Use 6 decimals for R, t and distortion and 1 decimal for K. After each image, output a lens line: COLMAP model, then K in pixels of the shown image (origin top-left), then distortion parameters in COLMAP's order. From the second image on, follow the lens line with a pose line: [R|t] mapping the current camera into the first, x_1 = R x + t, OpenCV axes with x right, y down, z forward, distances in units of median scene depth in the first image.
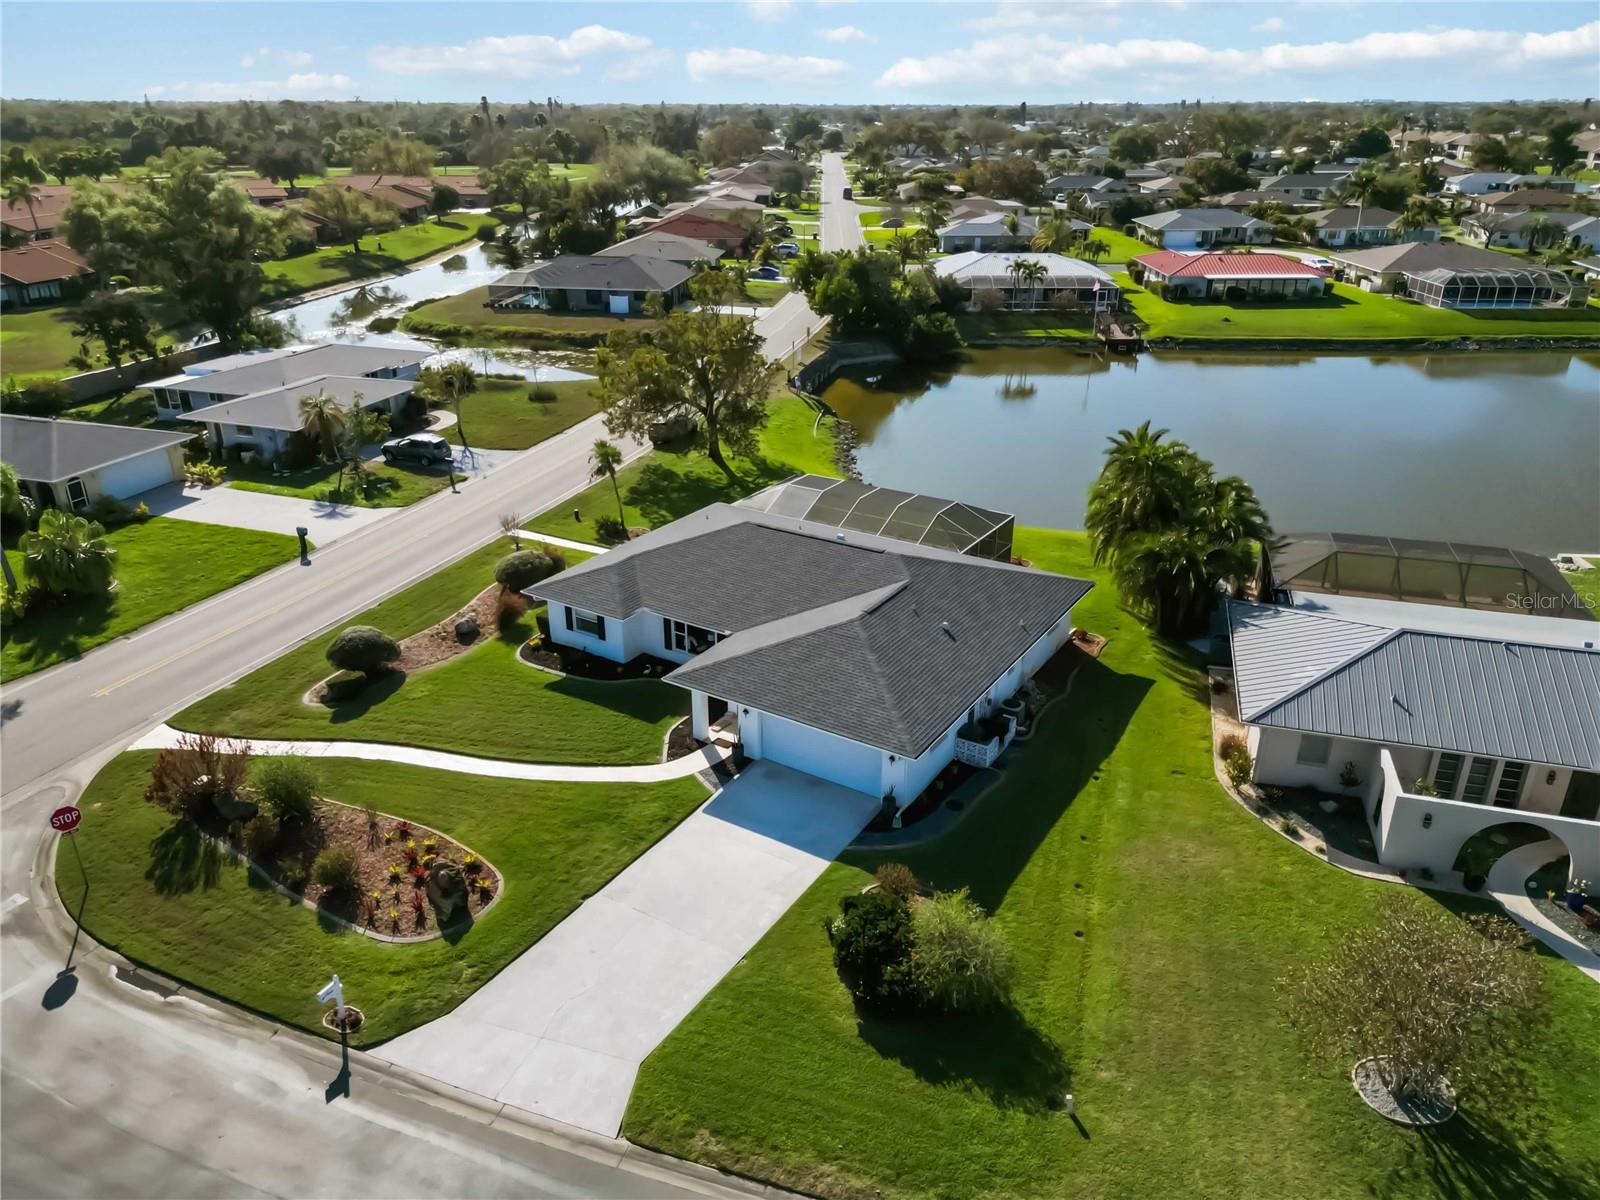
lens RADIAL K [[1124.9, 0, 800.0], [0, 1124.9, 600.0], [0, 0, 1]] dist [0.068364, -0.064441]
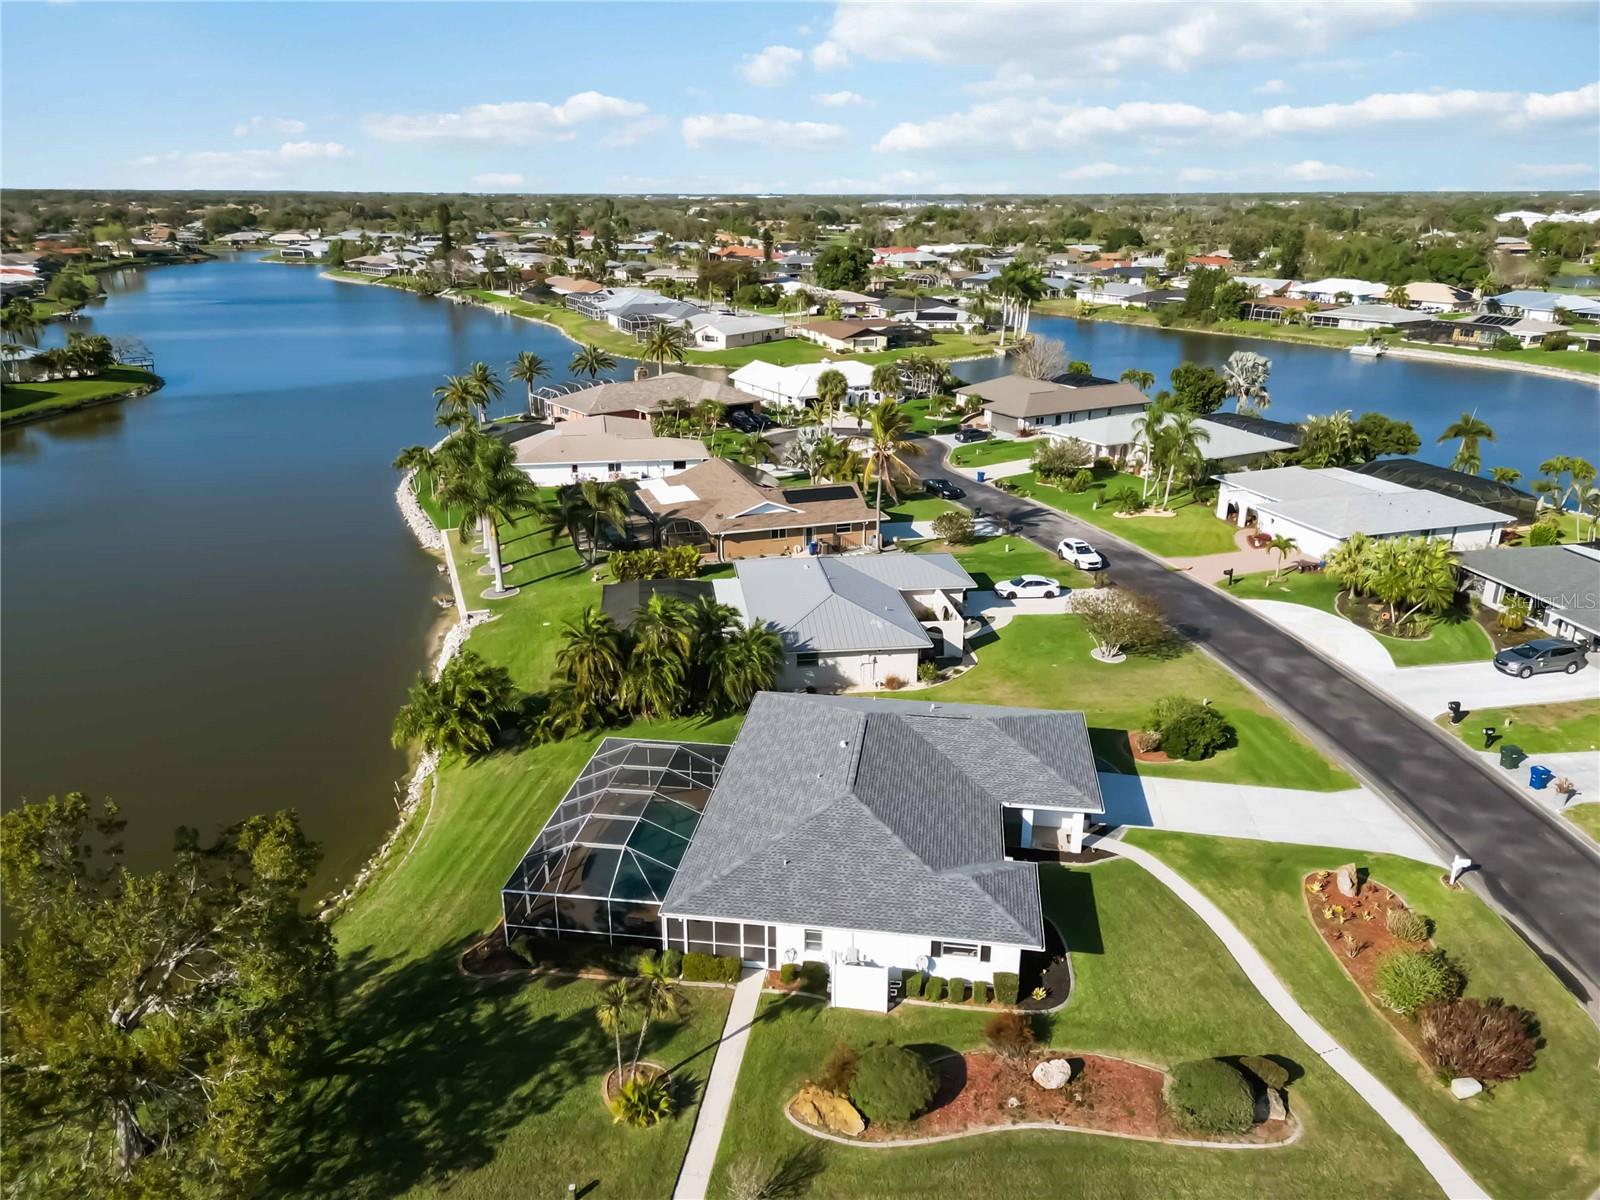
lens RADIAL K [[1132.6, 0, 800.0], [0, 1132.6, 600.0], [0, 0, 1]] dist [0.072784, -0.068606]
pose [[-0.408151, -0.307836, 0.859447, -0.580644], [0.364869, 0.807964, 0.462672, -0.477144], [-0.836829, 0.502426, -0.217451, 0.851411]]
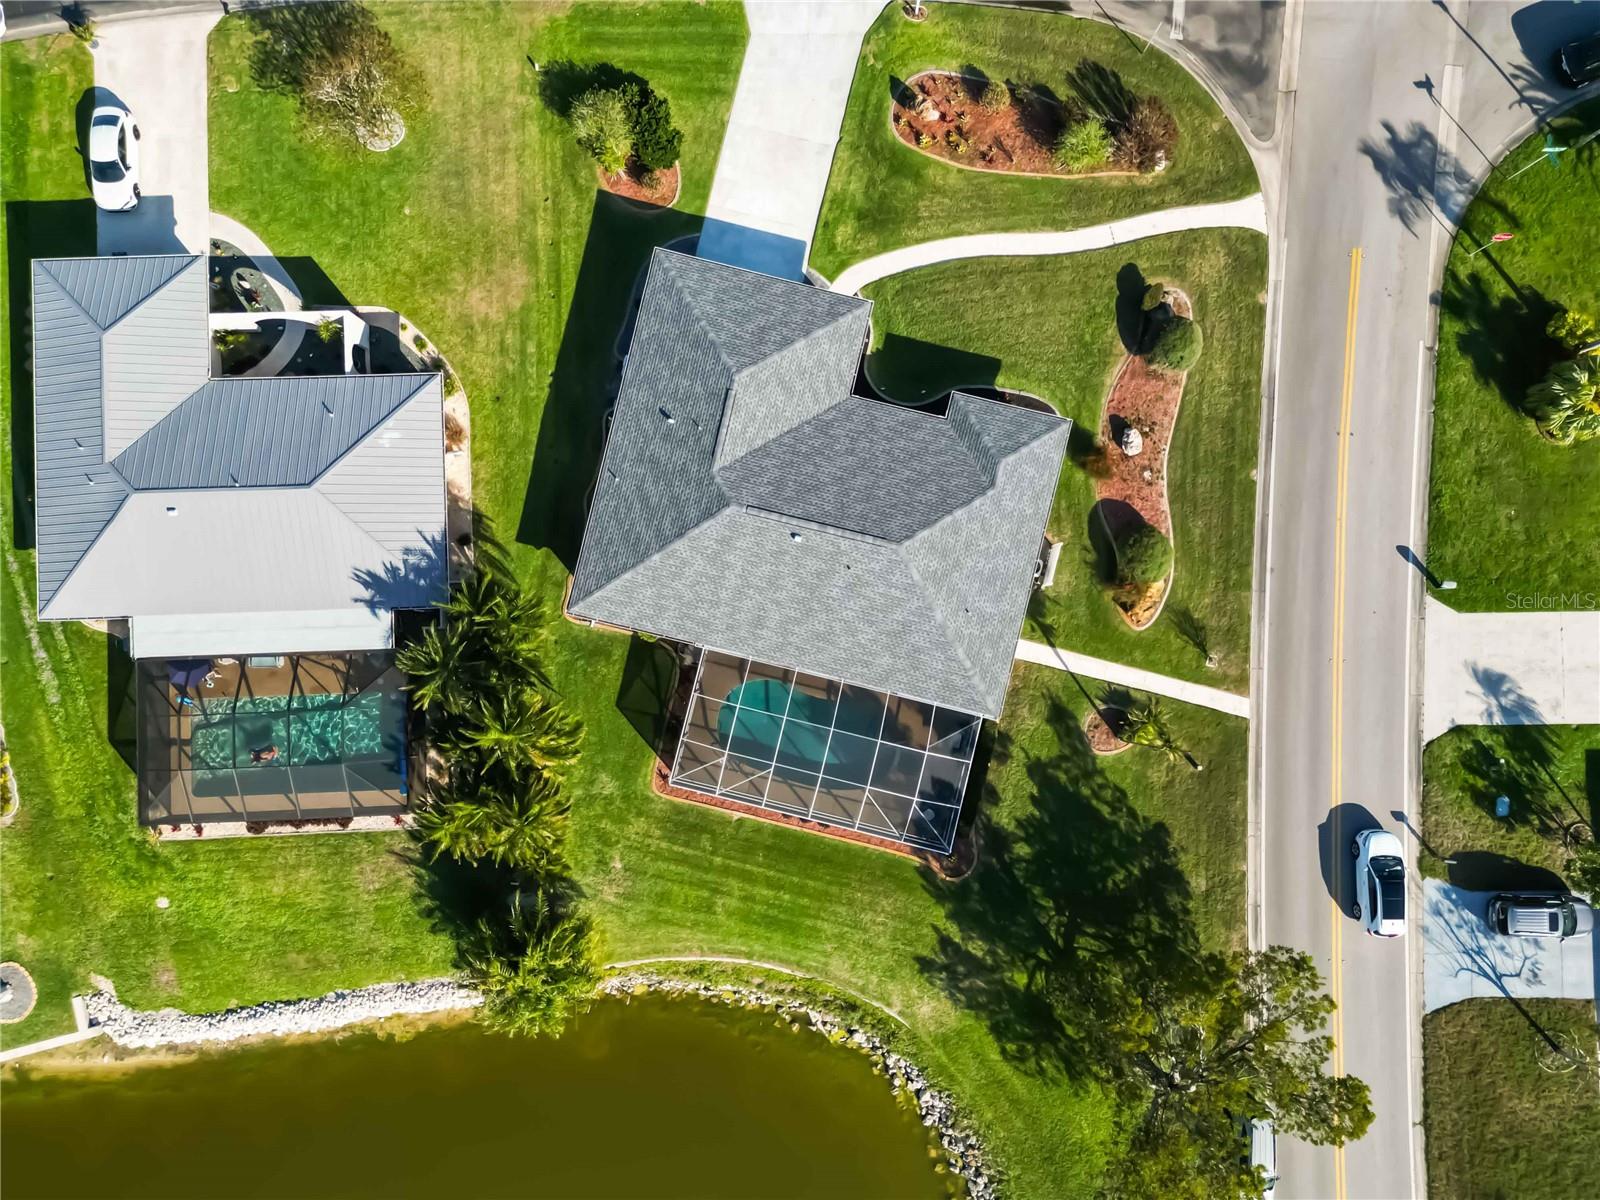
lens RADIAL K [[1124.9, 0, 800.0], [0, 1124.9, 600.0], [0, 0, 1]] dist [0.068364, -0.064441]
pose [[-0.947995, 0.318027, -0.012855, 0.046815], [-0.131330, -0.354049, 0.925960, -0.727354], [0.289929, 0.879493, 0.377403, 0.472926]]
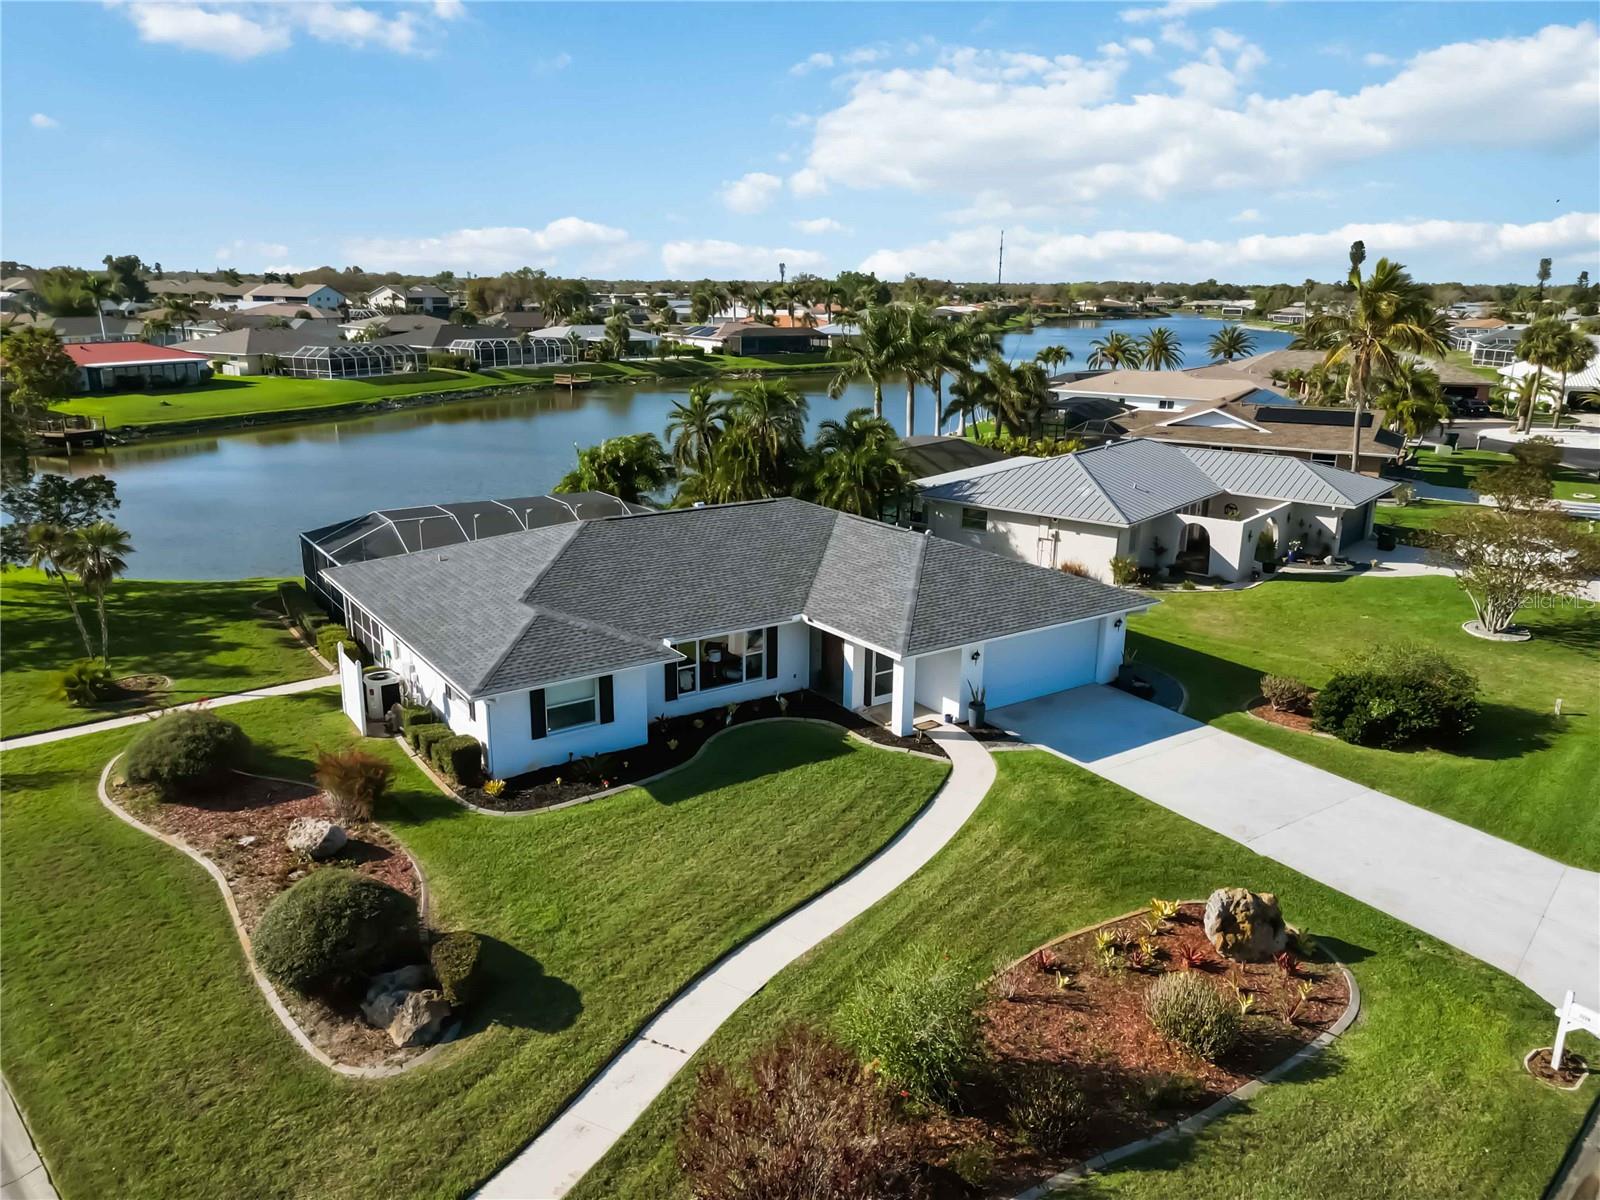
lens RADIAL K [[1124.9, 0, 800.0], [0, 1124.9, 600.0], [0, 0, 1]] dist [0.068364, -0.064441]
pose [[0.389663, -0.244097, 0.888020, -0.457350], [0.359002, 0.928218, 0.097616, -0.033257], [-0.848104, 0.280763, 0.449324, 0.434248]]
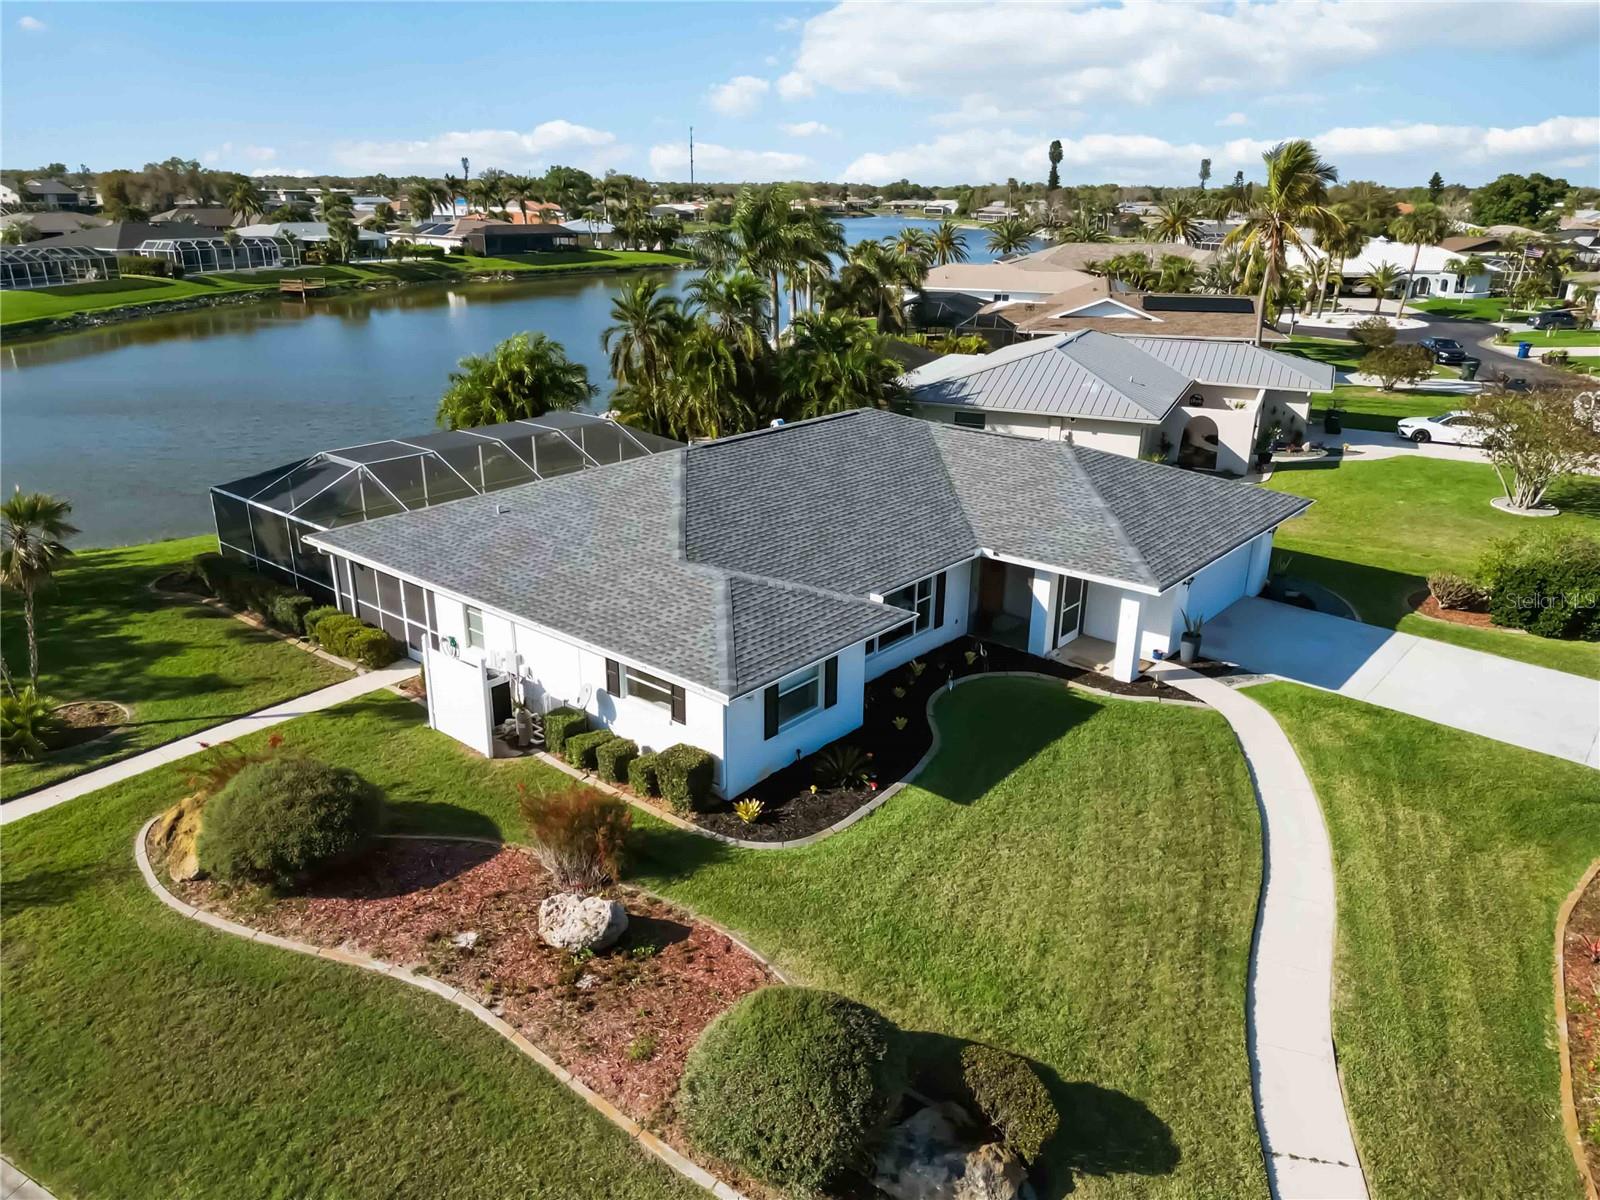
lens RADIAL K [[1124.9, 0, 800.0], [0, 1124.9, 600.0], [0, 0, 1]] dist [0.068364, -0.064441]
pose [[0.135218, -0.337680, 0.931498, -0.421236], [0.386458, 0.883646, 0.264235, -0.093953], [-0.912341, 0.324255, 0.249984, 0.612888]]
